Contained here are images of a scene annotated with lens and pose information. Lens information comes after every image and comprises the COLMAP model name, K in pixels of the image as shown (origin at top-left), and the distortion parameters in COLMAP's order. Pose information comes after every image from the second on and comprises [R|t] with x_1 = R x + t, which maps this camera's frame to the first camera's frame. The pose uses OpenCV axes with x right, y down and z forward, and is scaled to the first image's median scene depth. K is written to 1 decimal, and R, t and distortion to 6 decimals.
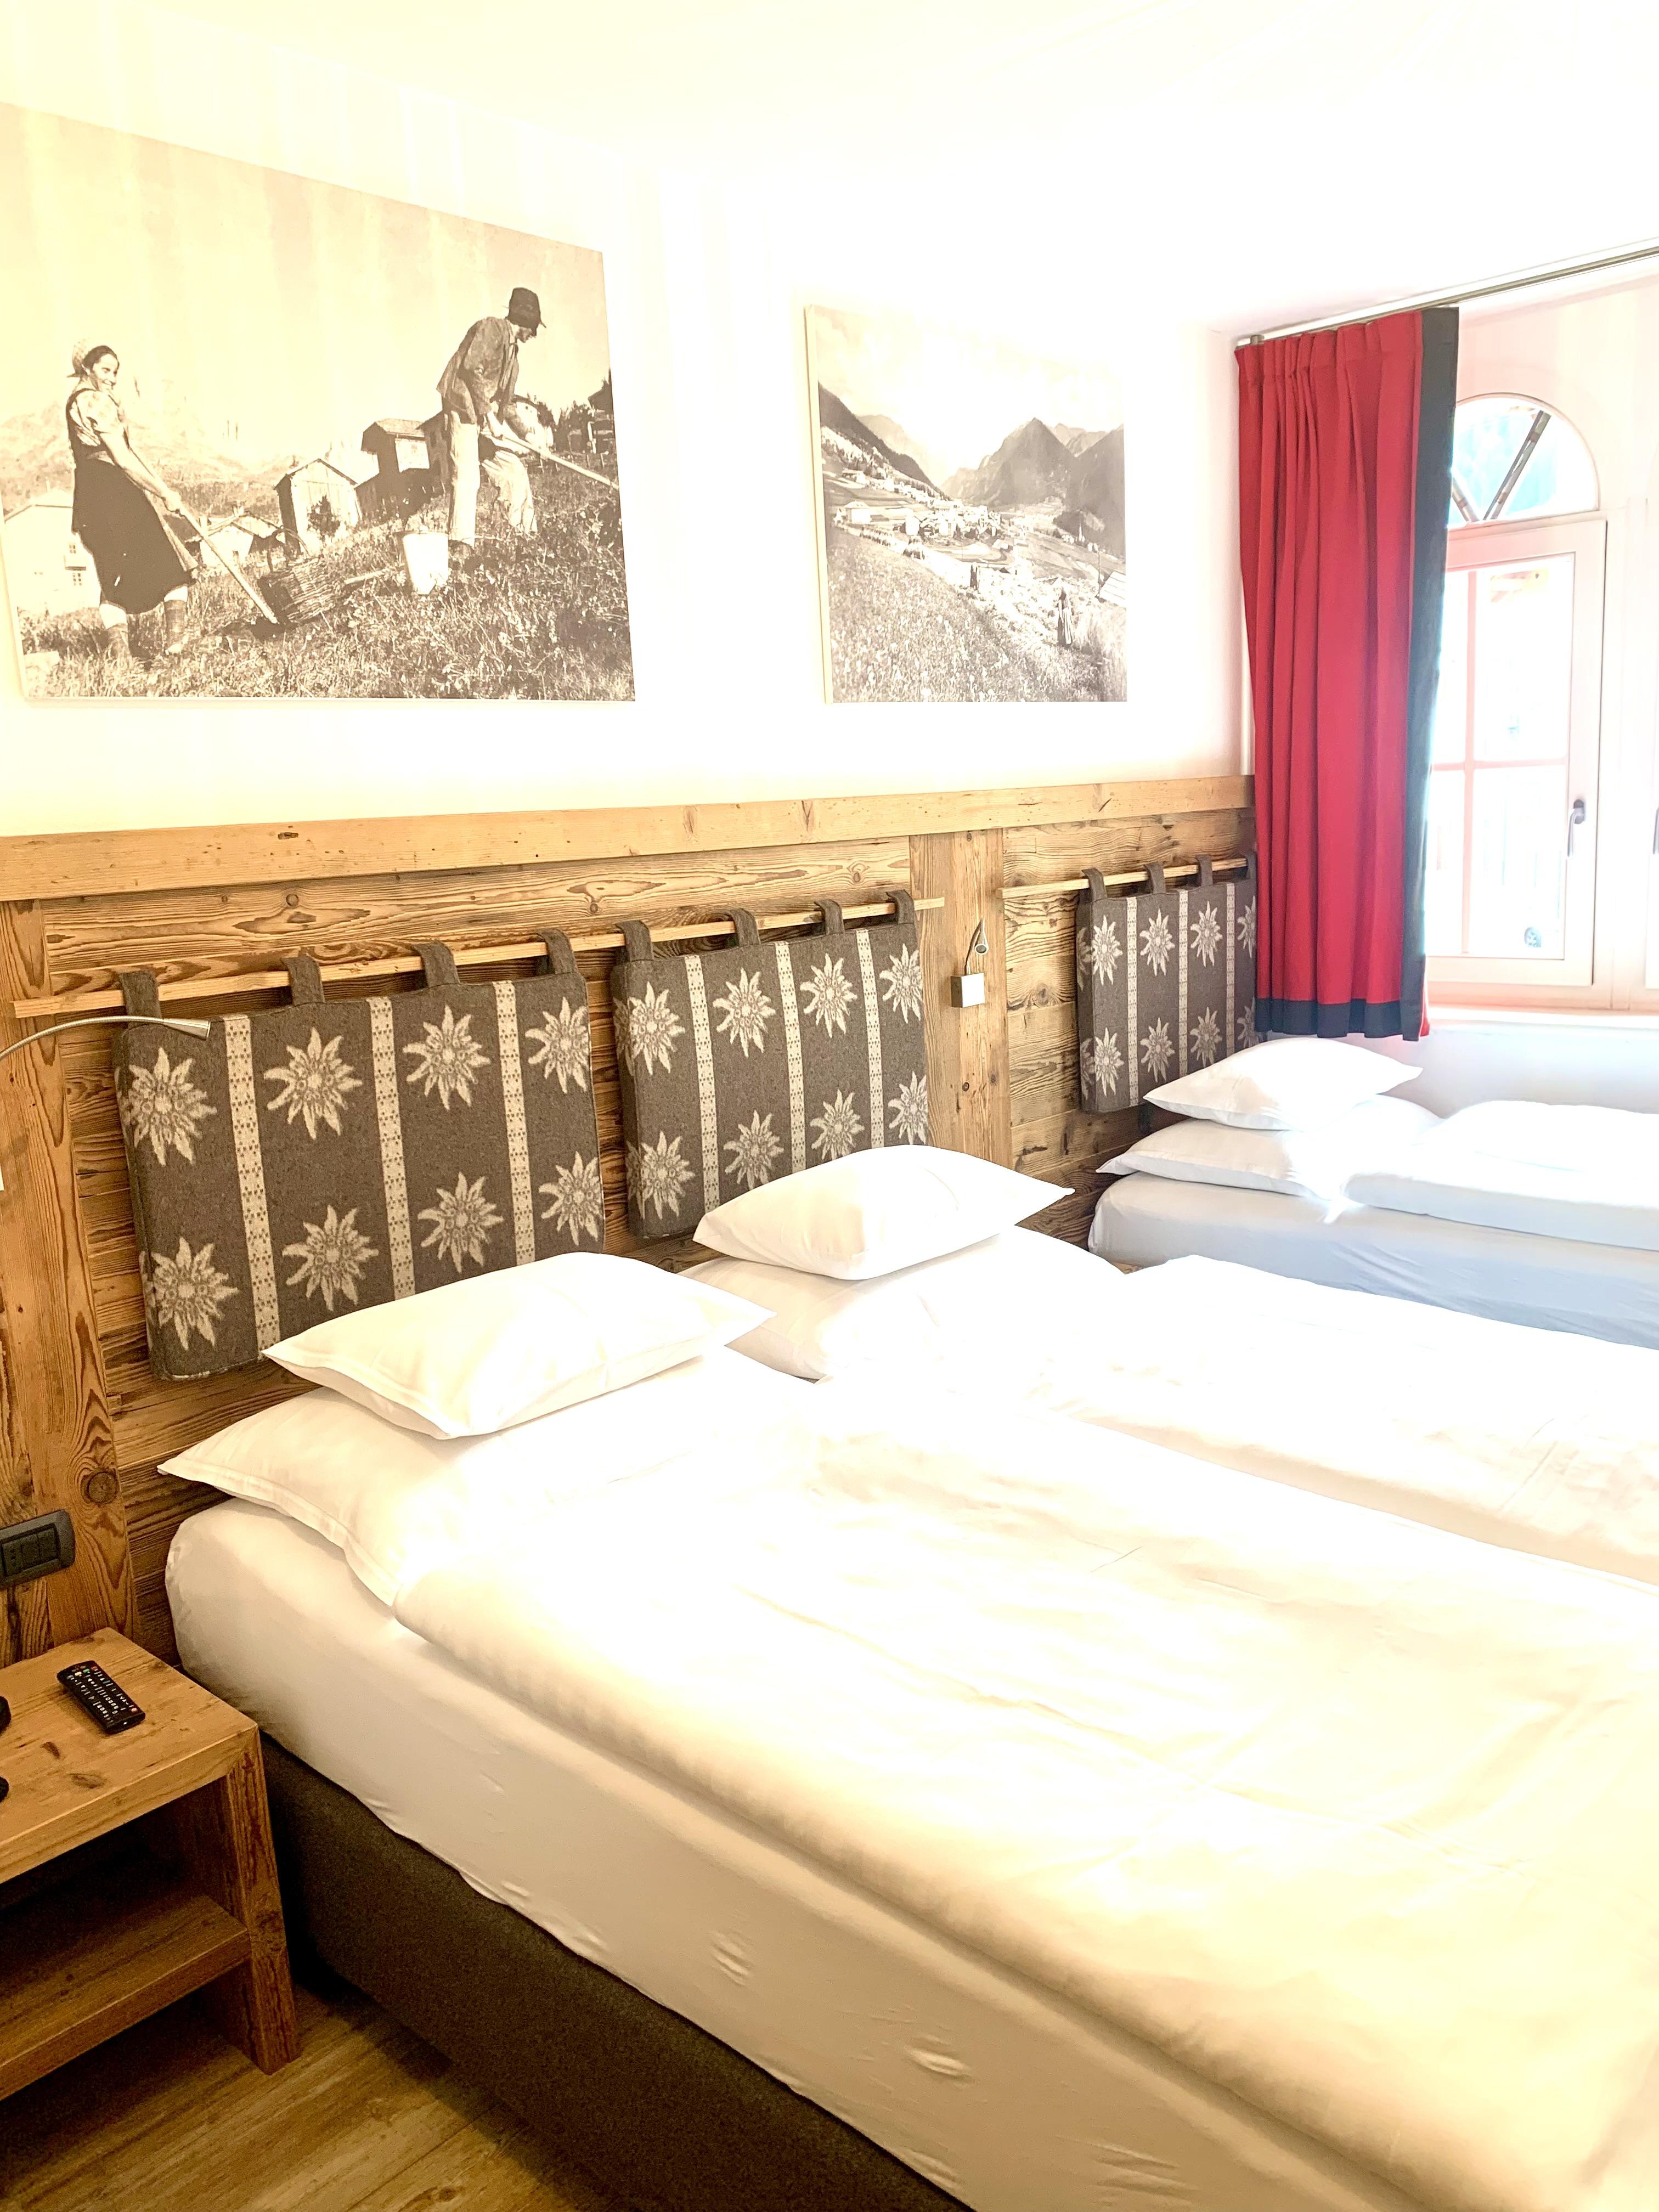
lens RADIAL K [[1710.0, 0, 829.5], [0, 1710.0, 1106.0], [0, 0, 1]] dist [0.005059, 0.007033]
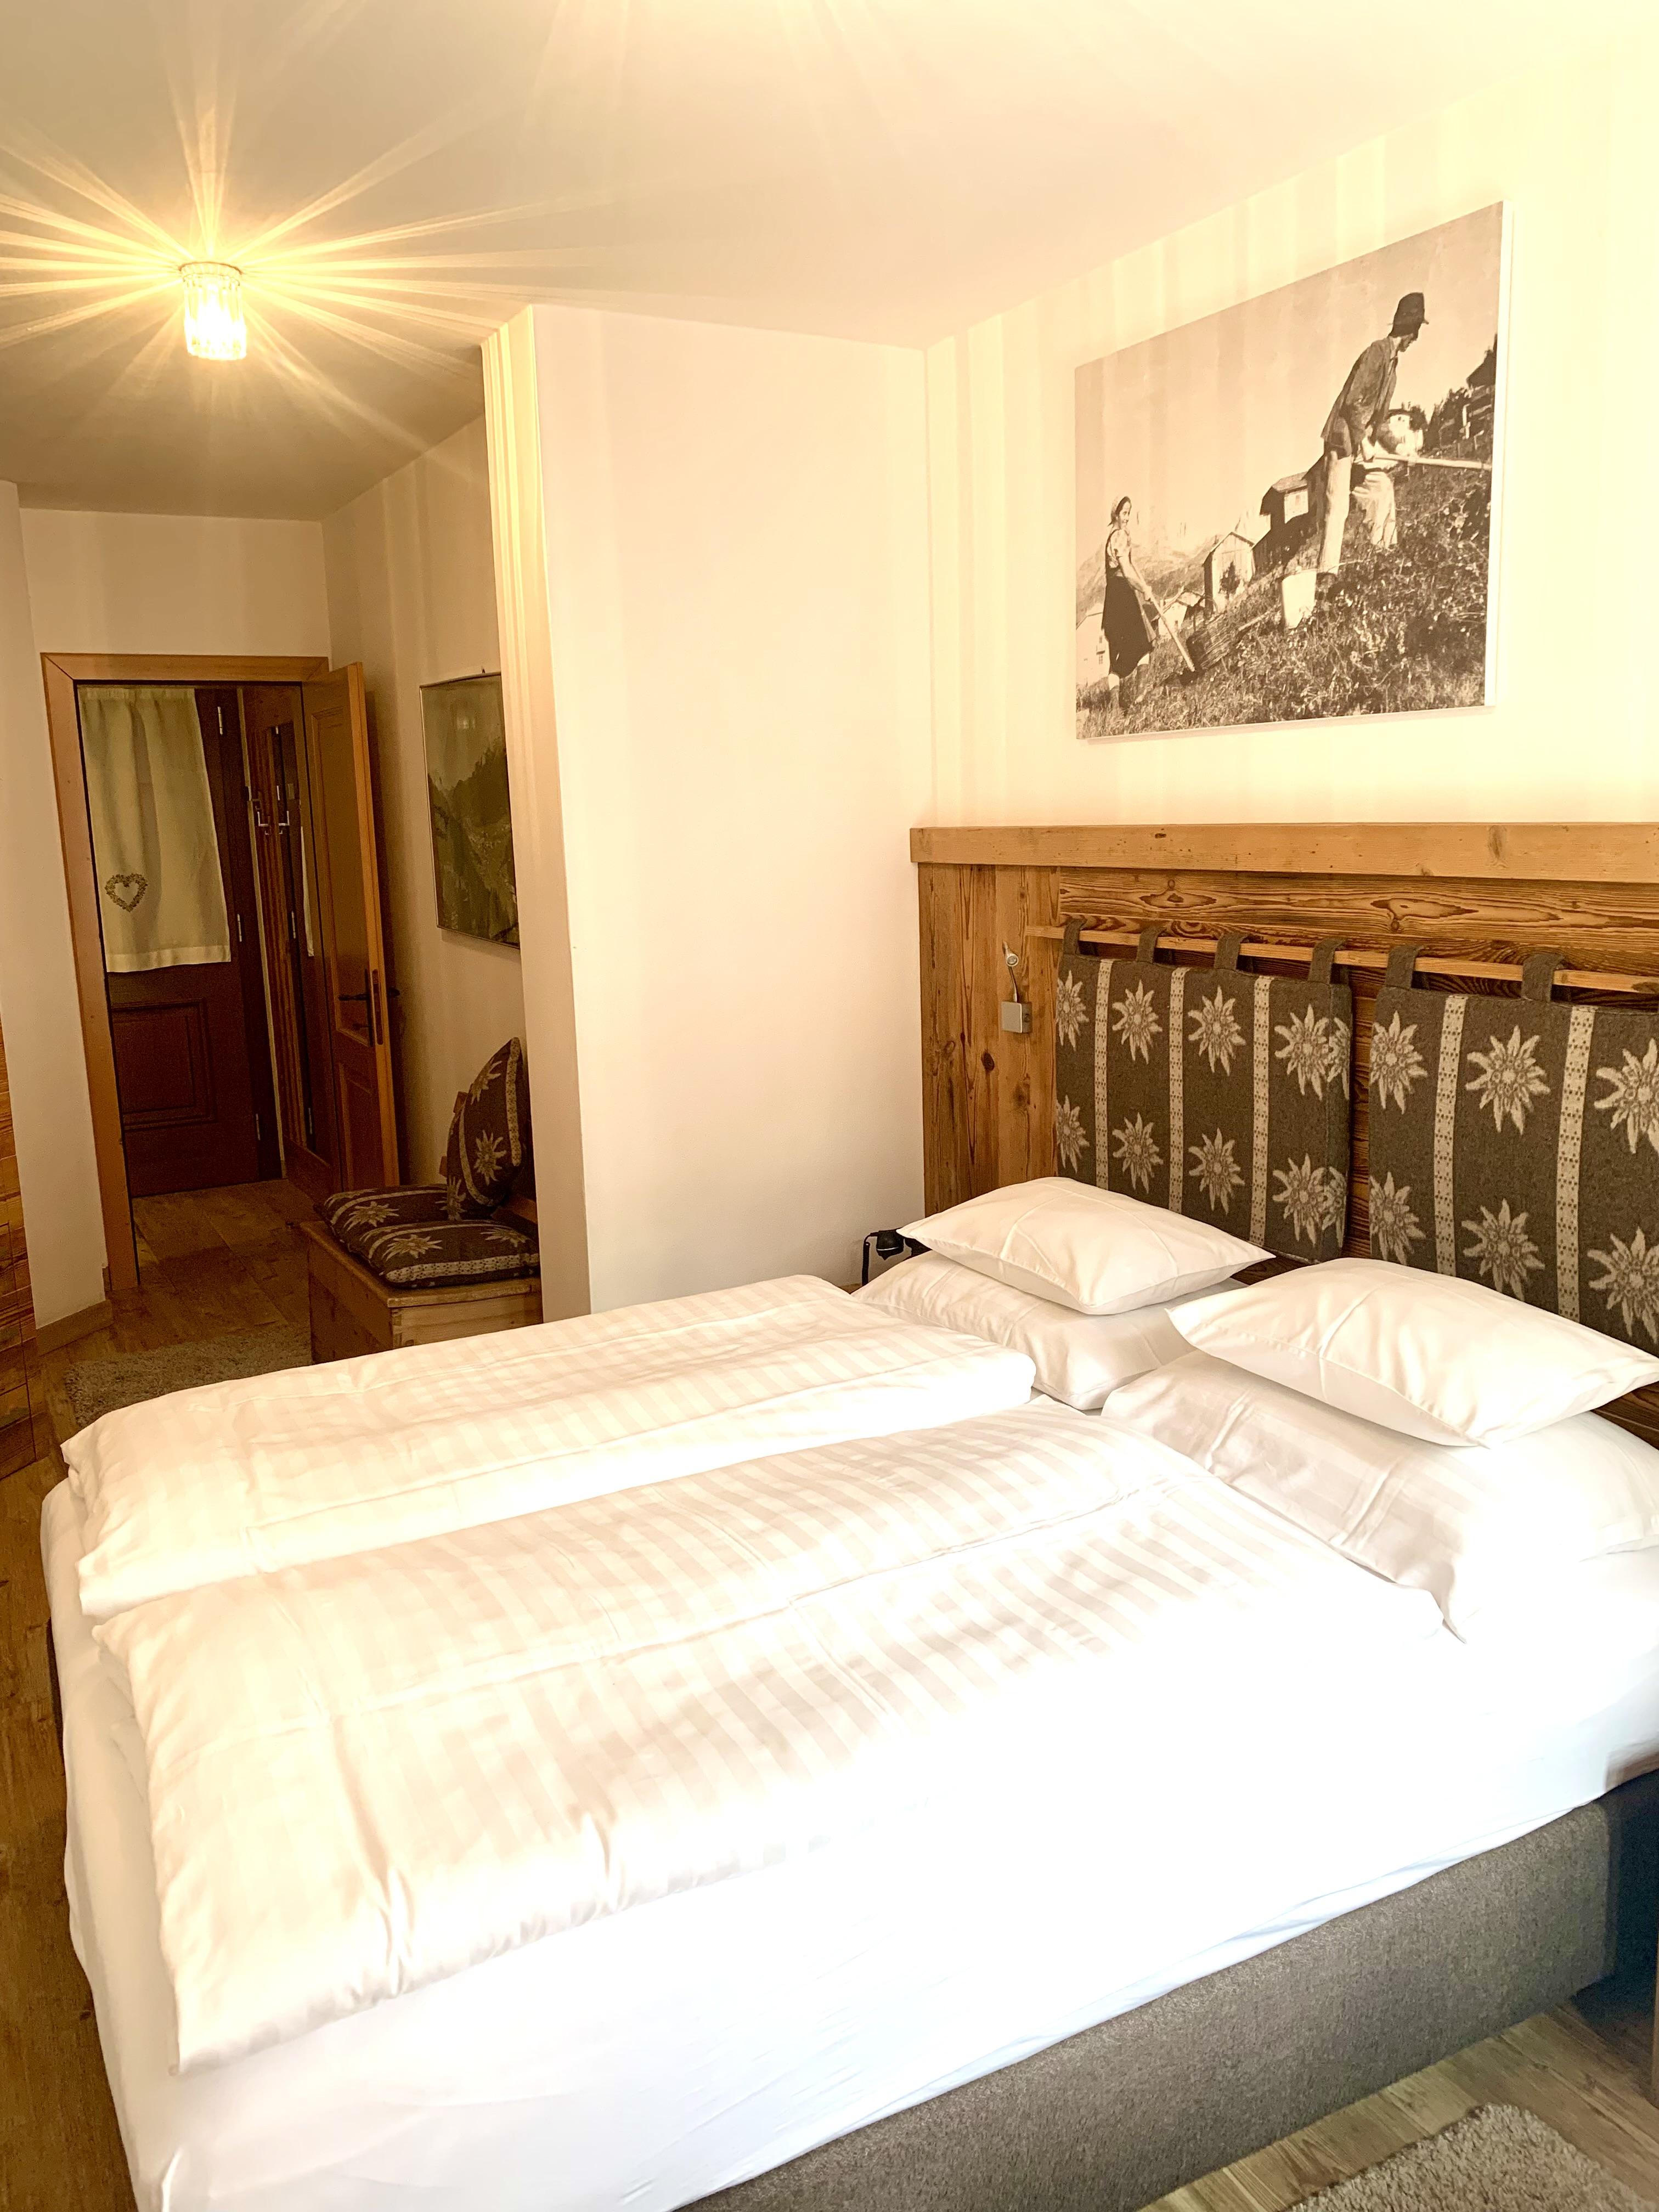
lens RADIAL K [[1710.0, 0, 829.5], [0, 1710.0, 1106.0], [0, 0, 1]] dist [0.005059, 0.007033]
pose [[-0.300586, 0.222729, -0.927383, 0.953021], [-0.126299, 0.954491, 0.270176, -0.259948], [0.945355, 0.198338, -0.258776, 1.046815]]
